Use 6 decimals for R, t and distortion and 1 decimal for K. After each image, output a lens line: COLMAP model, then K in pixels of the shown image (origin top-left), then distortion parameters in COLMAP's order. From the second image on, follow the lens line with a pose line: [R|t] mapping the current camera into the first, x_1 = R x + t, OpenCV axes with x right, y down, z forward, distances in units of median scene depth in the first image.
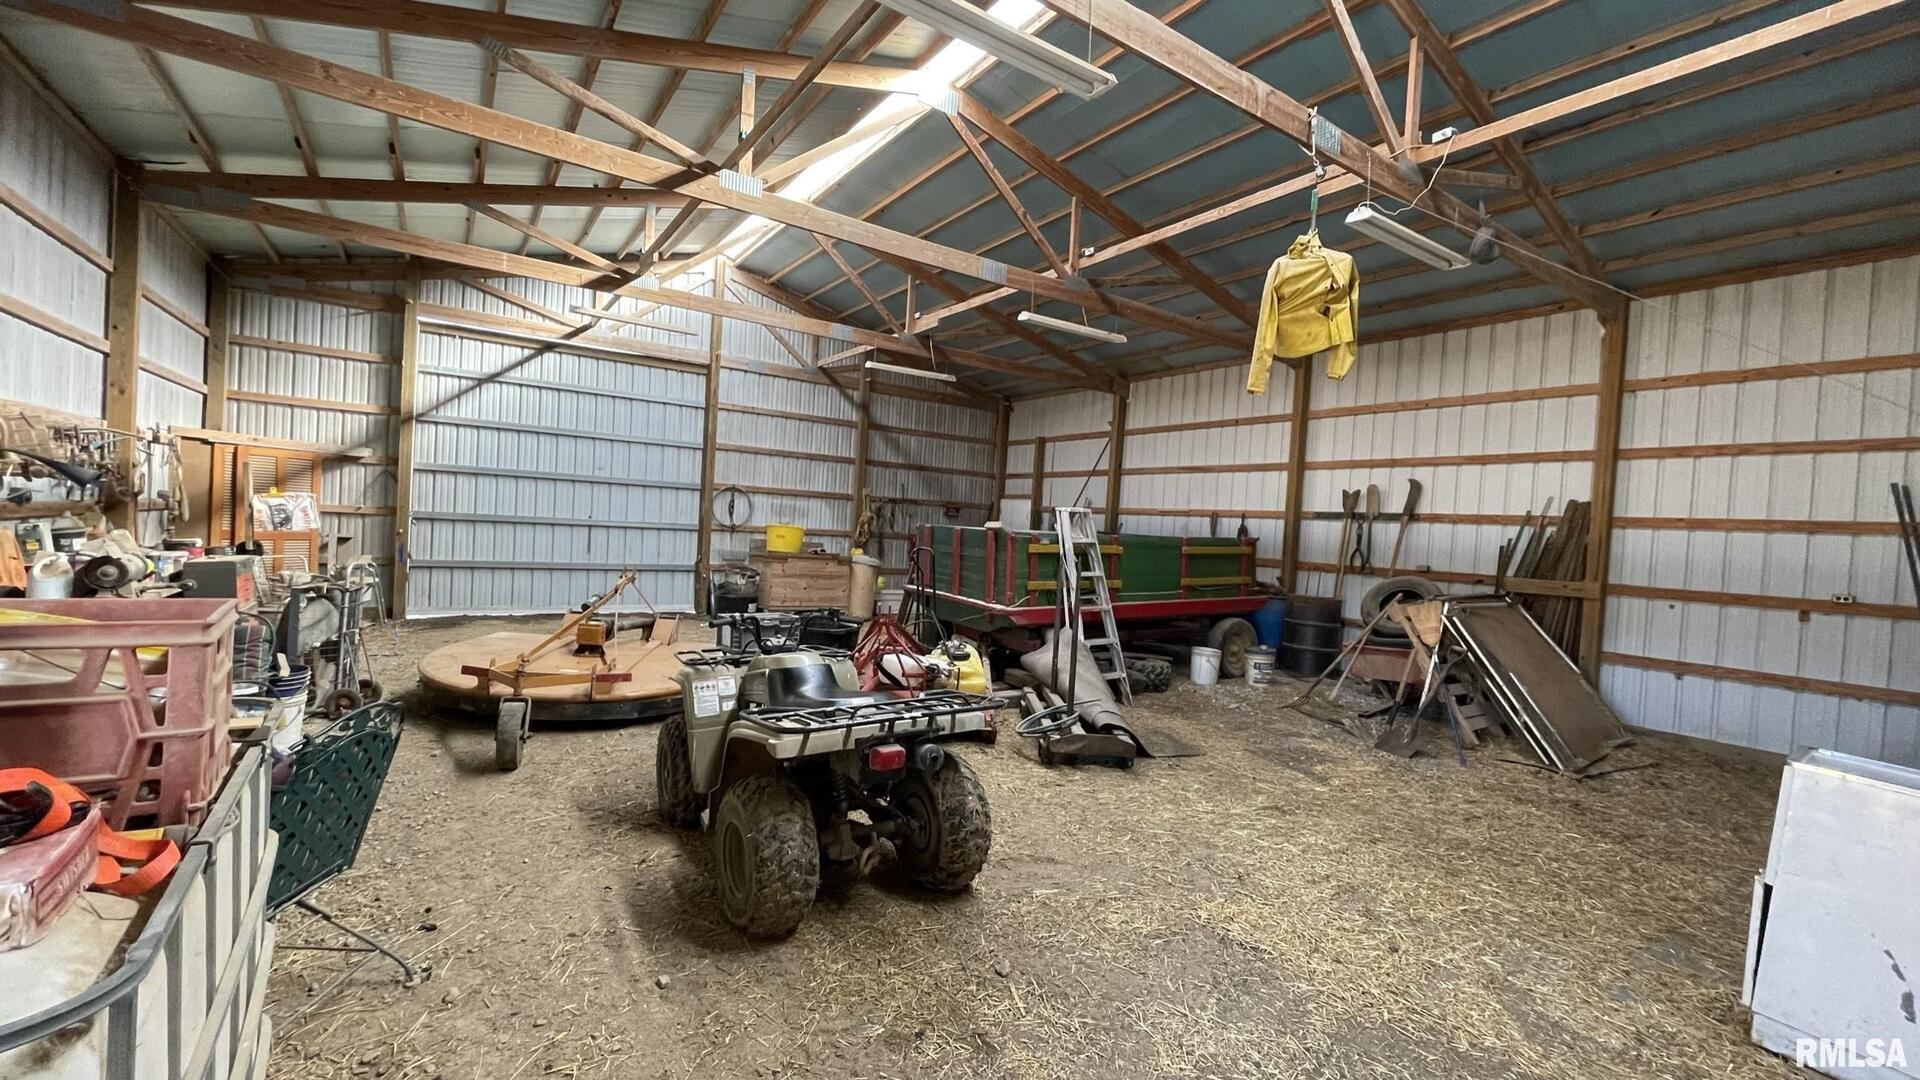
lens RADIAL K [[775.1, 0, 960.0], [0, 775.1, 540.0], [0, 0, 1]] dist [0.000169, 0.000026]
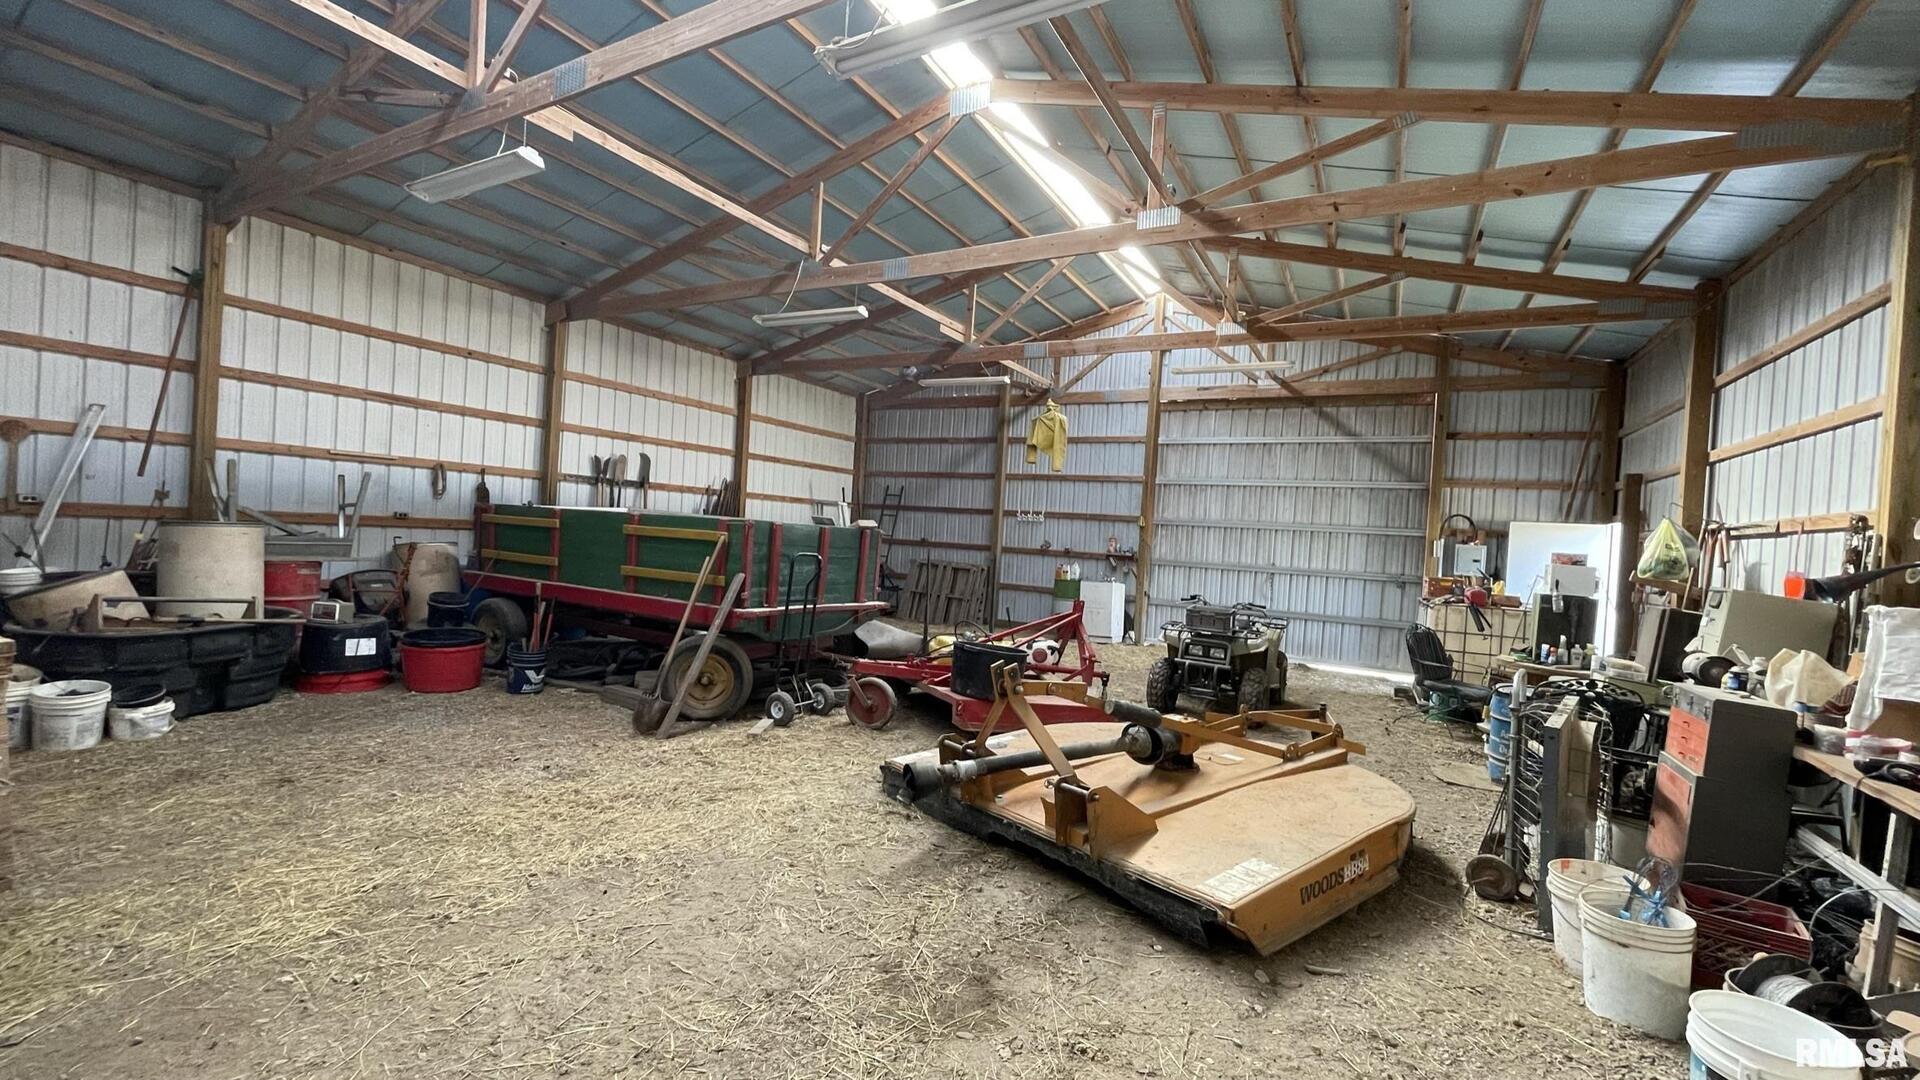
lens RADIAL K [[775.1, 0, 960.0], [0, 775.1, 540.0], [0, 0, 1]] dist [0.000169, 0.000026]
pose [[-0.453139, -0.094788, 0.886386, -0.688918], [-0.070482, 0.995028, 0.070374, -0.059906], [-0.888649, -0.030585, -0.457567, 1.044778]]
